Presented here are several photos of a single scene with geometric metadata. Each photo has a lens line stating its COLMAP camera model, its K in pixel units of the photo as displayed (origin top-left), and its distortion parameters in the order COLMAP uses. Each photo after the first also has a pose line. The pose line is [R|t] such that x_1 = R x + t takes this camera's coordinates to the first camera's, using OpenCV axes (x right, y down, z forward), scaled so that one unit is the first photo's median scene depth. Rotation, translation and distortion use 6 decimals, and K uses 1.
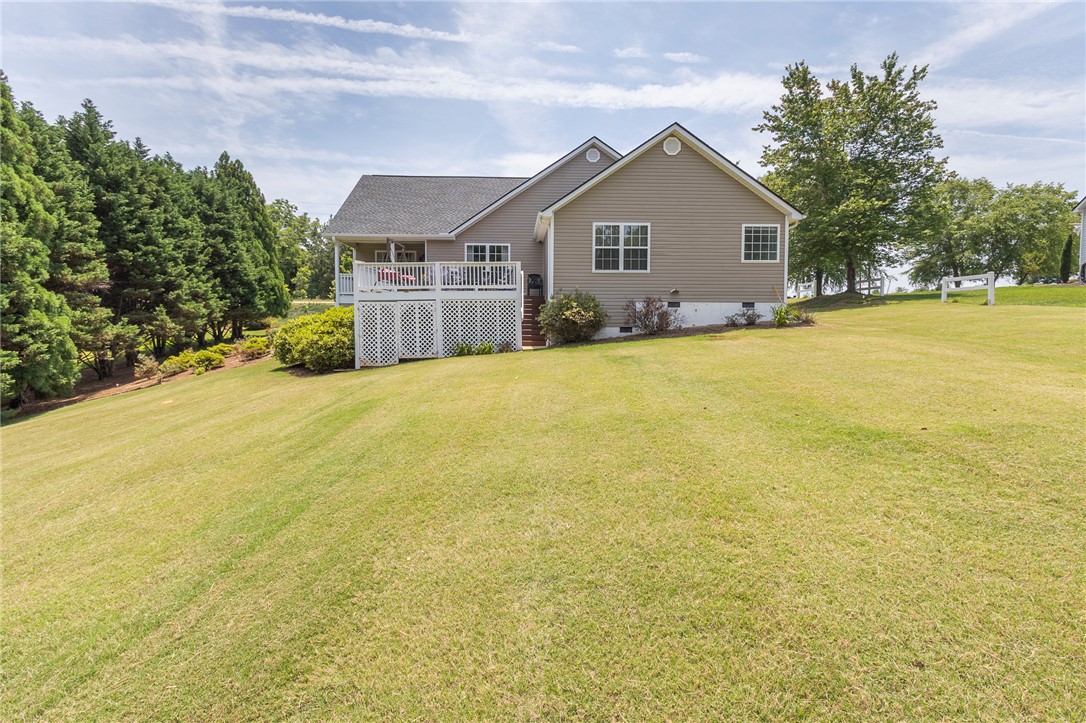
lens RADIAL K [[524.2, 0, 543.0], [0, 524.2, 360.6], [0, 0, 1]] dist [0.009475, -0.001619]
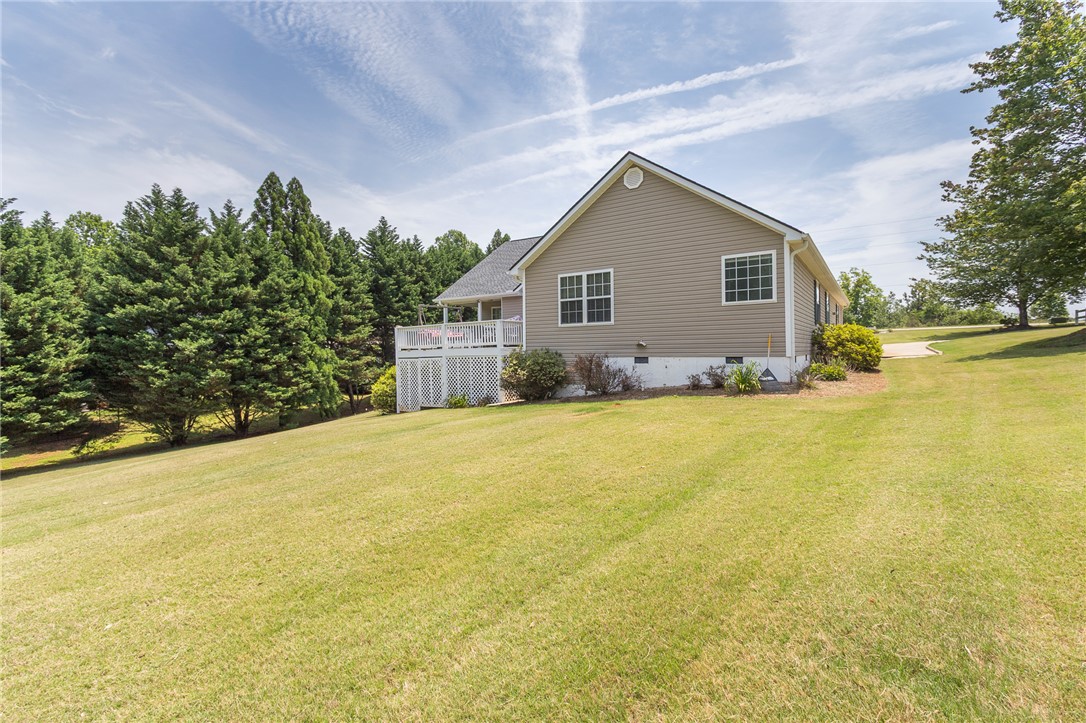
lens RADIAL K [[492.7, 0, 543.7], [0, 492.7, 359.3], [0, 0, 1]] dist [0.008717, -0.003280]
pose [[0.808259, -0.003744, -0.588815, 0.586449], [-0.027628, 0.998637, -0.044275, -0.067992], [0.588179, 0.052054, 0.807054, 0.263991]]
